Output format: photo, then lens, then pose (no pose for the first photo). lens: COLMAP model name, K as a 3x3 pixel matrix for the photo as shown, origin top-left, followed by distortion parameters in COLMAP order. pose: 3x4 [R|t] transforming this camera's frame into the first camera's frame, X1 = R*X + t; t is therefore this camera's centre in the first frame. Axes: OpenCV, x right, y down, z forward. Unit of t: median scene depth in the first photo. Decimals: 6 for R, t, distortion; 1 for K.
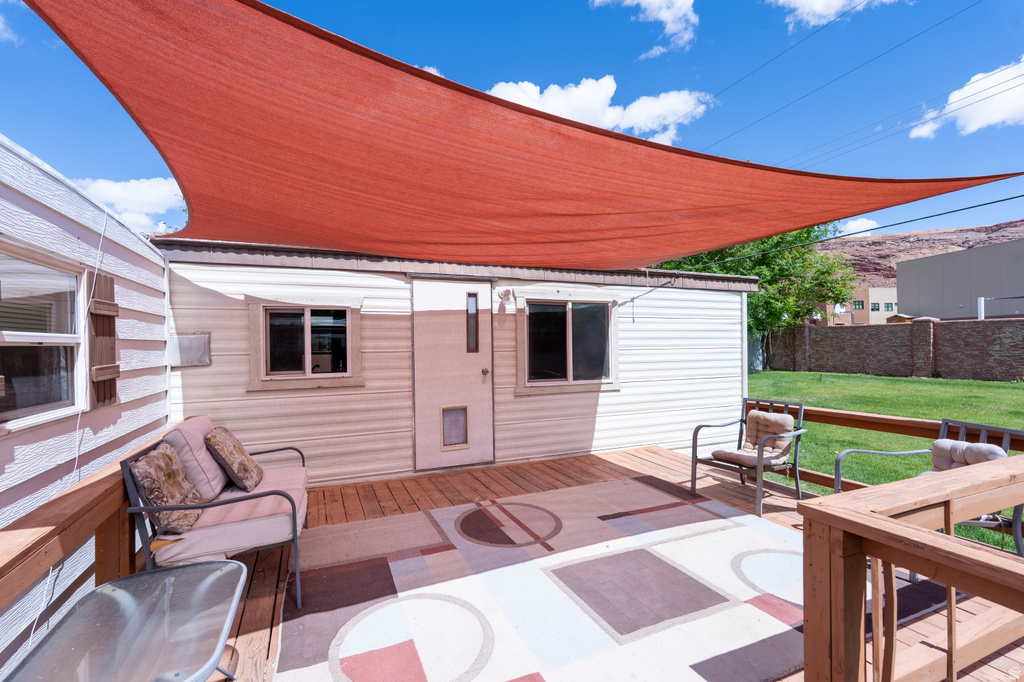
lens RADIAL K [[455.3, 0, 512.1], [0, 455.3, 338.6], [0, 0, 1]] dist [-0.003551, 0.001034]
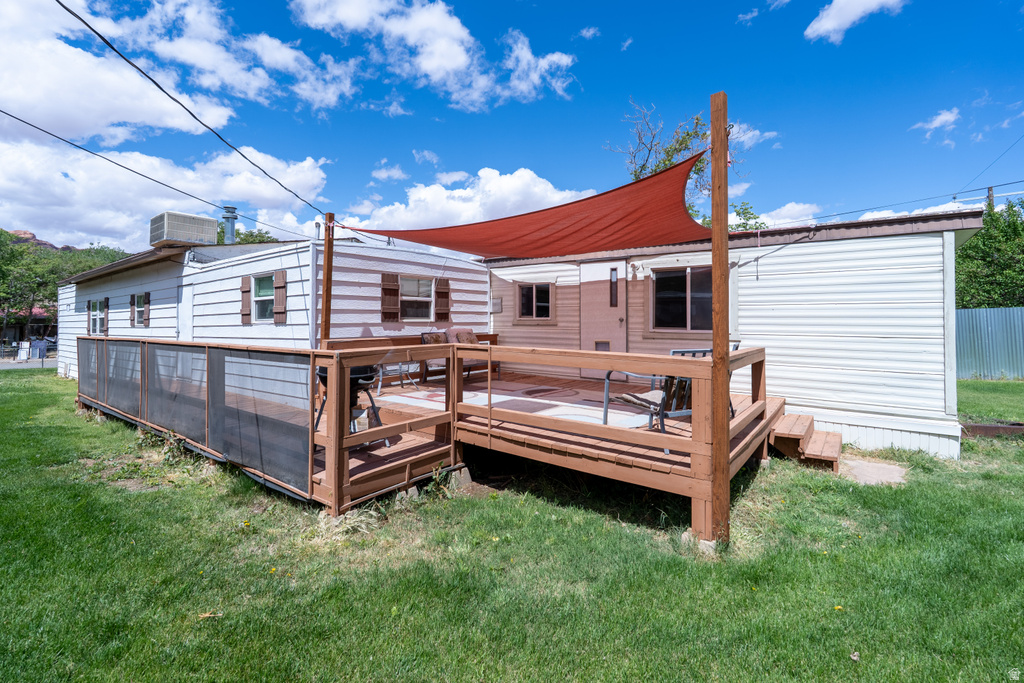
lens RADIAL K [[455.3, 0, 508.7], [0, 455.3, 300.6], [0, 0, 1]] dist [-0.003551, 0.001034]
pose [[0.483648, -0.021312, -0.875003, 1.321714], [0.003008, 0.999738, -0.022687, 0.051859], [0.875258, 0.008340, 0.483585, -0.061685]]
